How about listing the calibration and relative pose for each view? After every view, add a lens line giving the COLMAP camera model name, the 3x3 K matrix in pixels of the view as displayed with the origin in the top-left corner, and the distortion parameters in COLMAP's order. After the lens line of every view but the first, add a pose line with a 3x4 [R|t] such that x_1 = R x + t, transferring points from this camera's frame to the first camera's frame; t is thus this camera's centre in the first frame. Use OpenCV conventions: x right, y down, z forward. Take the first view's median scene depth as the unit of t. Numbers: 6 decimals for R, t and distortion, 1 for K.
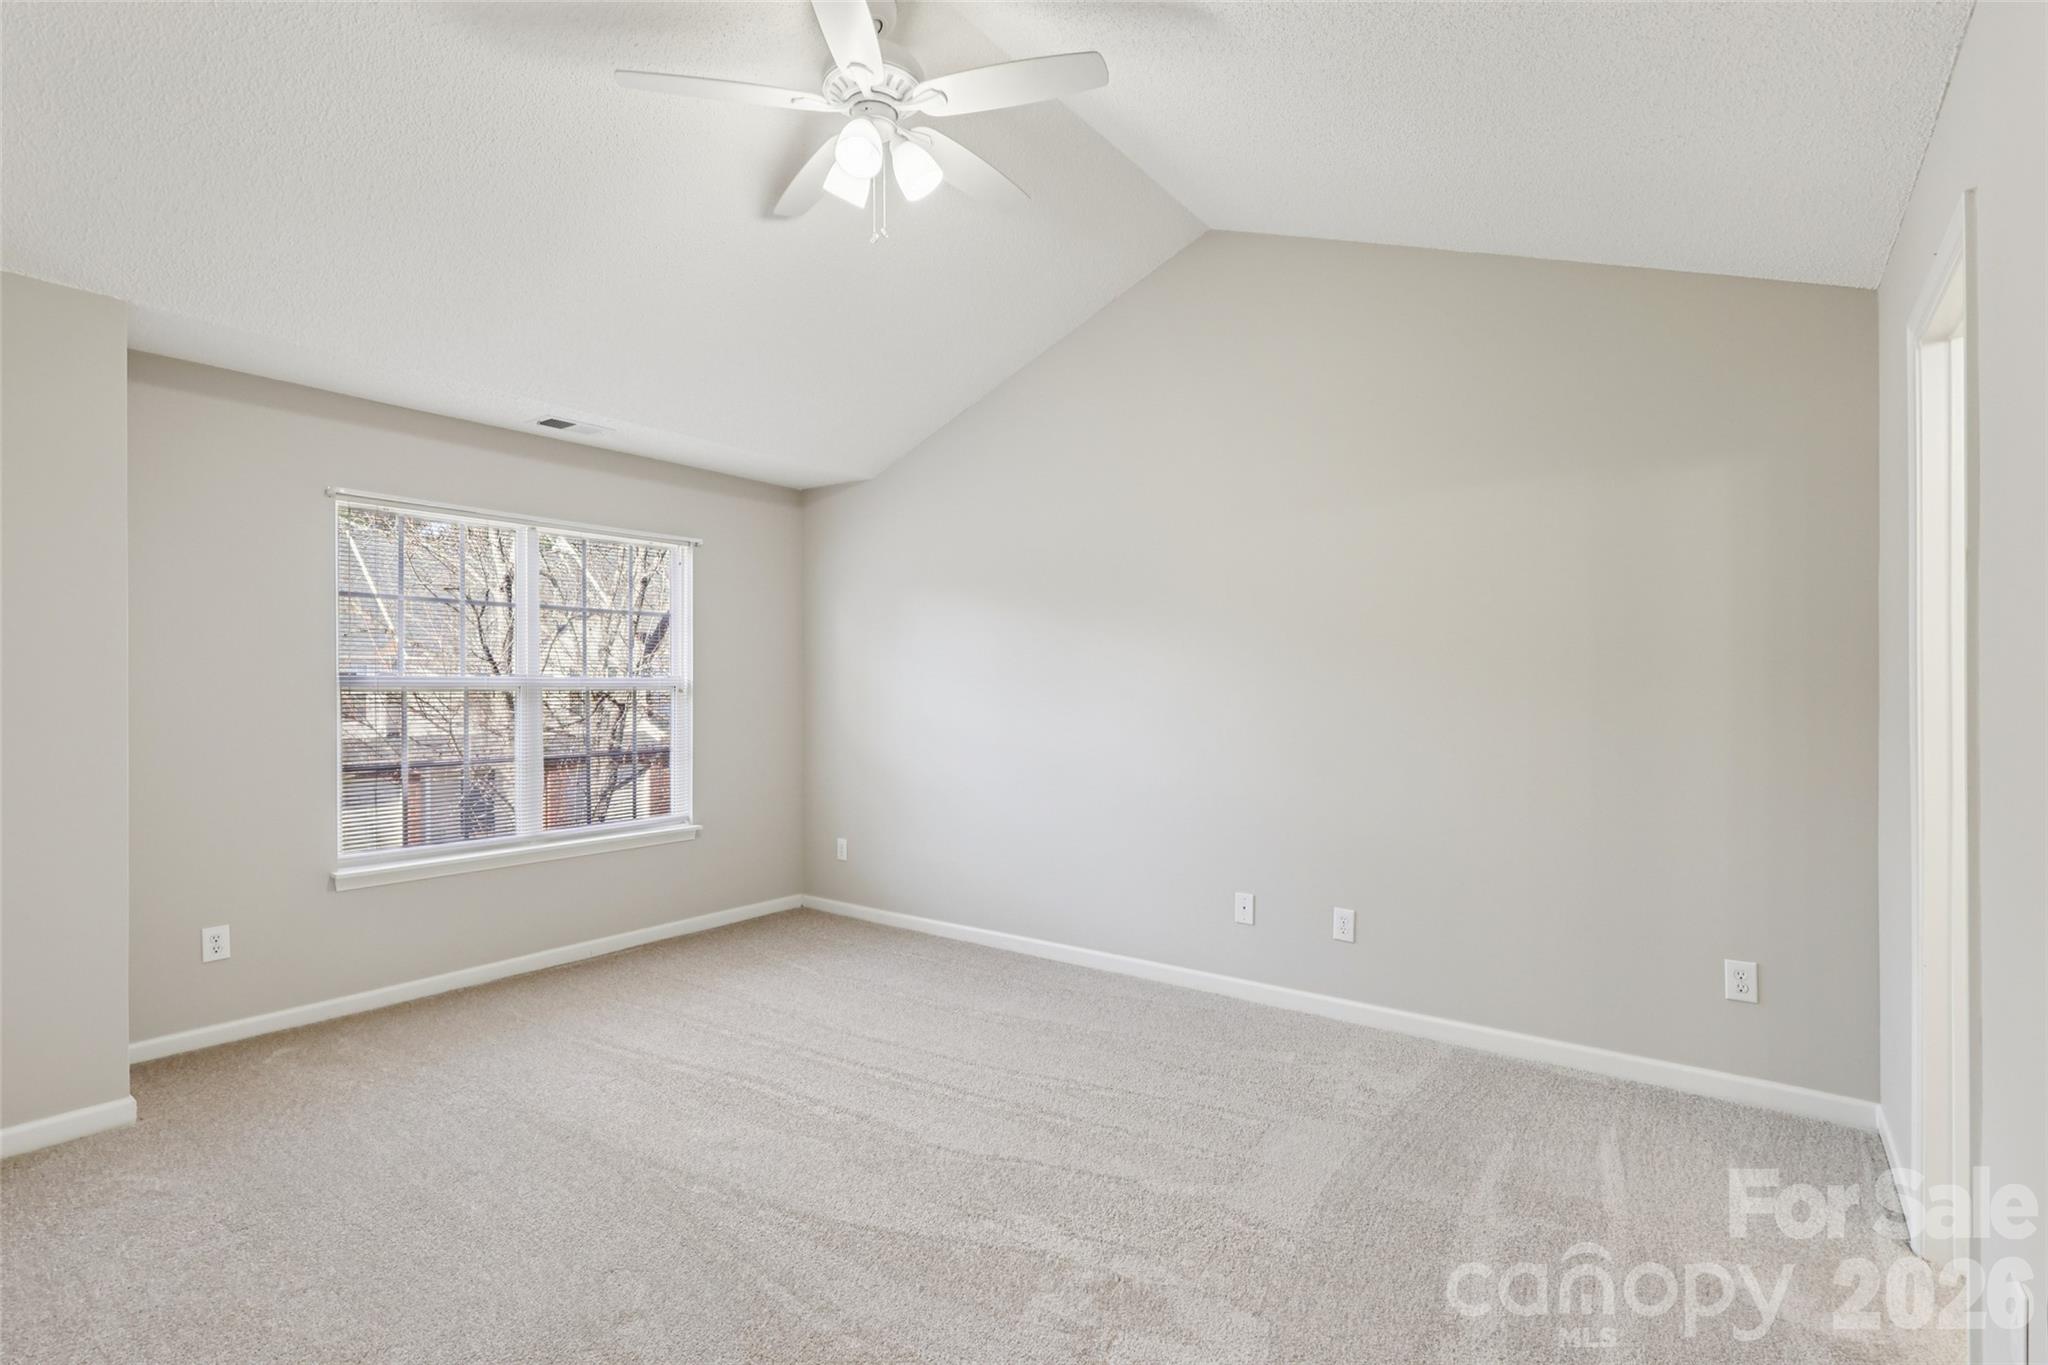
lens RADIAL K [[950.4, 0, 1015.4], [0, 950.4, 689.8], [0, 0, 1]] dist [-0.000140, 0.000276]
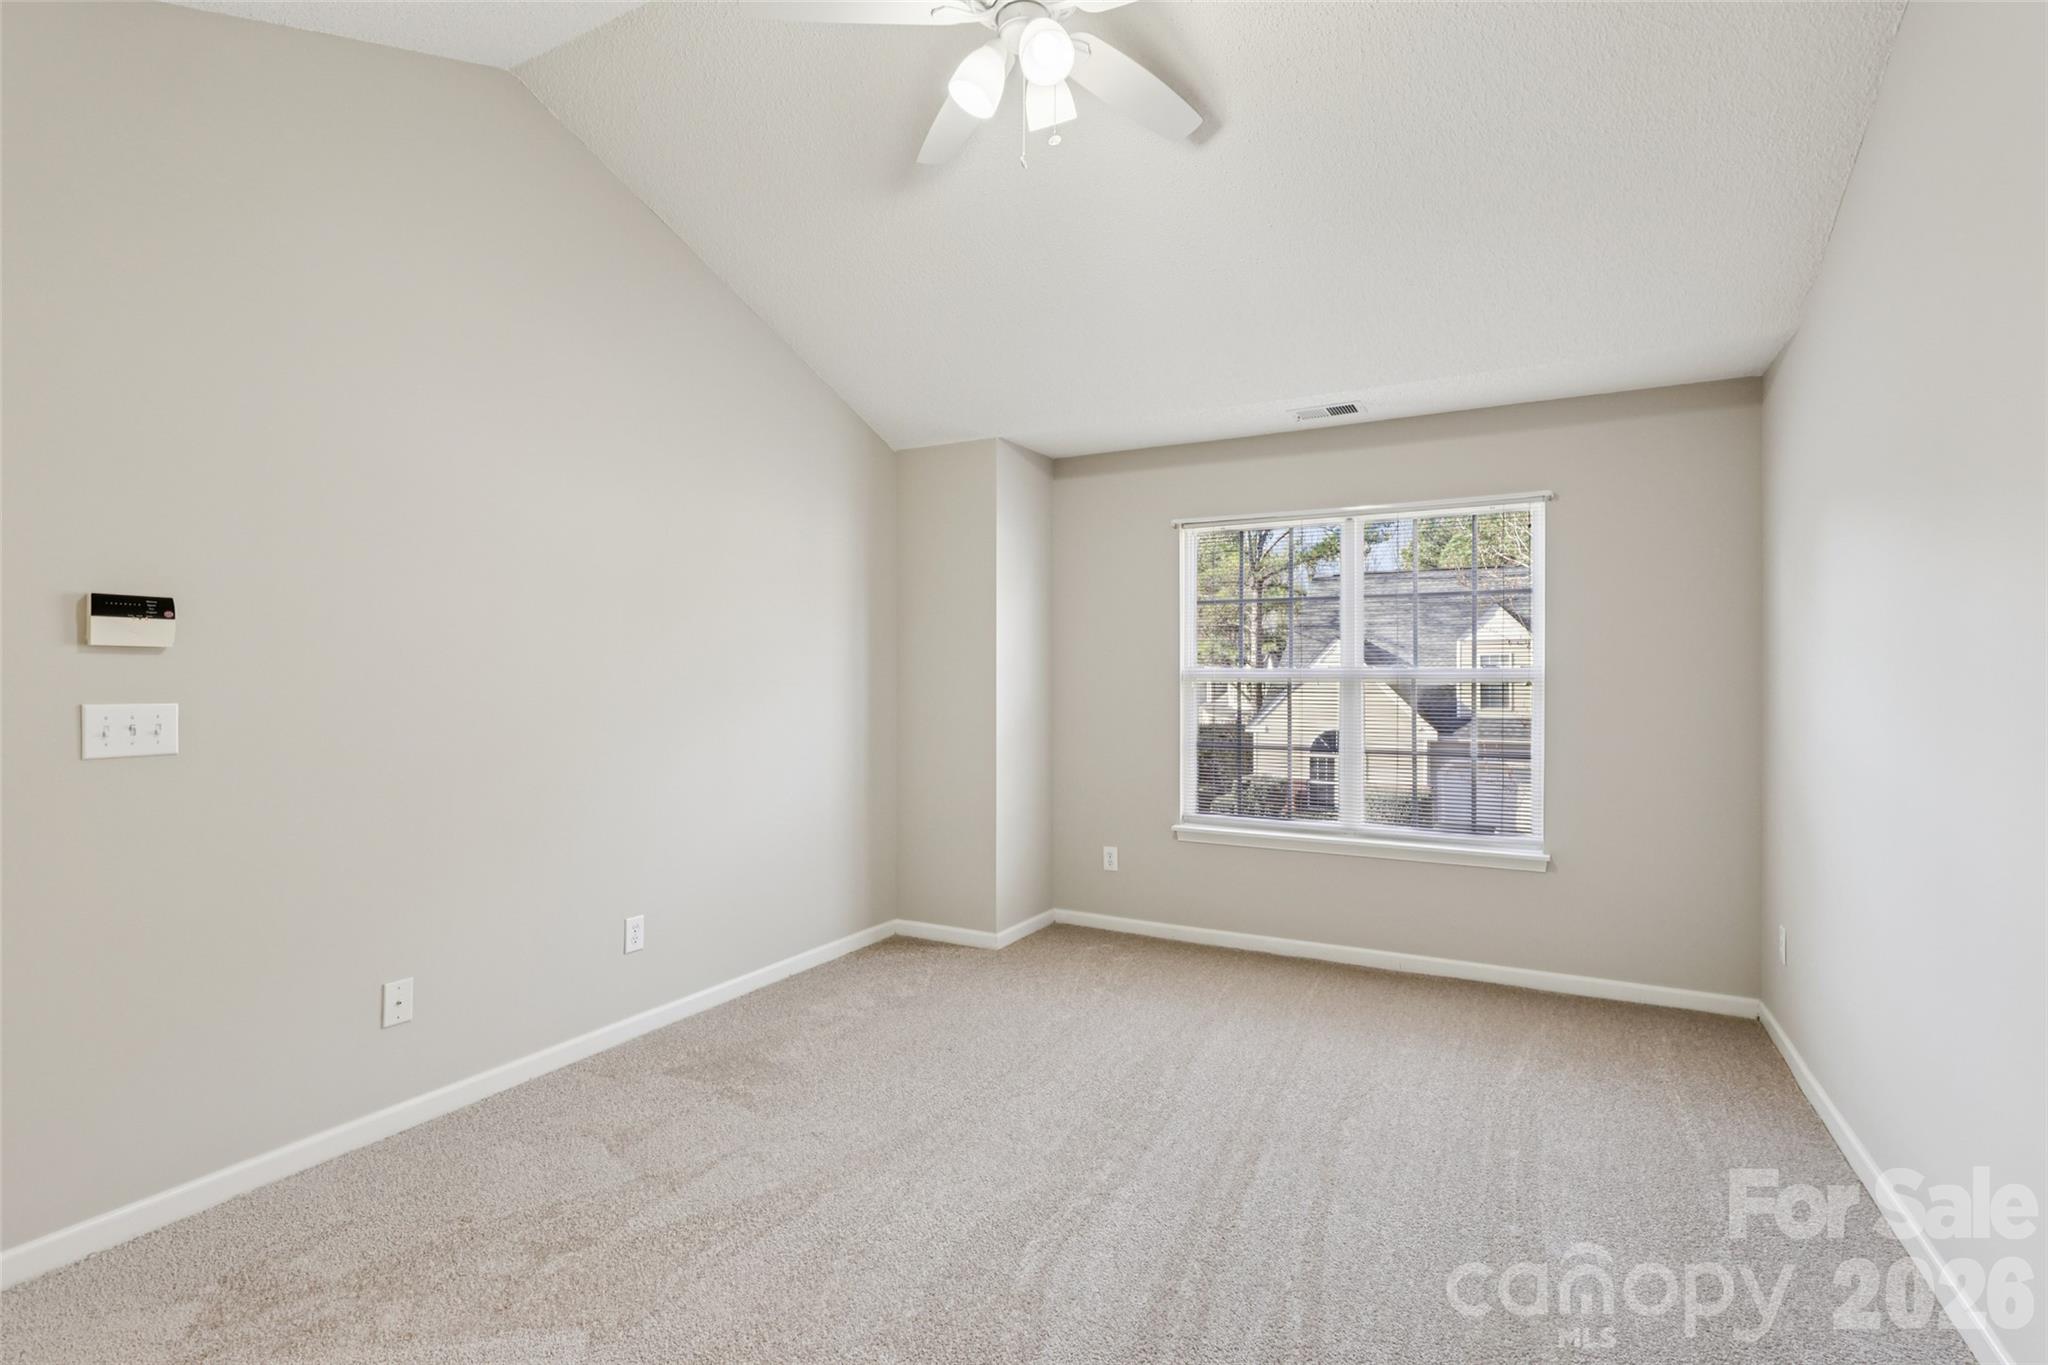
lens RADIAL K [[950.4, 0, 1017.6], [0, 950.4, 672.2], [0, 0, 1]] dist [-0.000140, 0.000276]
pose [[0.168096, -0.000220, -0.985771, 0.425343], [-0.003717, 0.999993, -0.000857, -0.006966], [0.985764, 0.003808, 0.168094, 0.501584]]
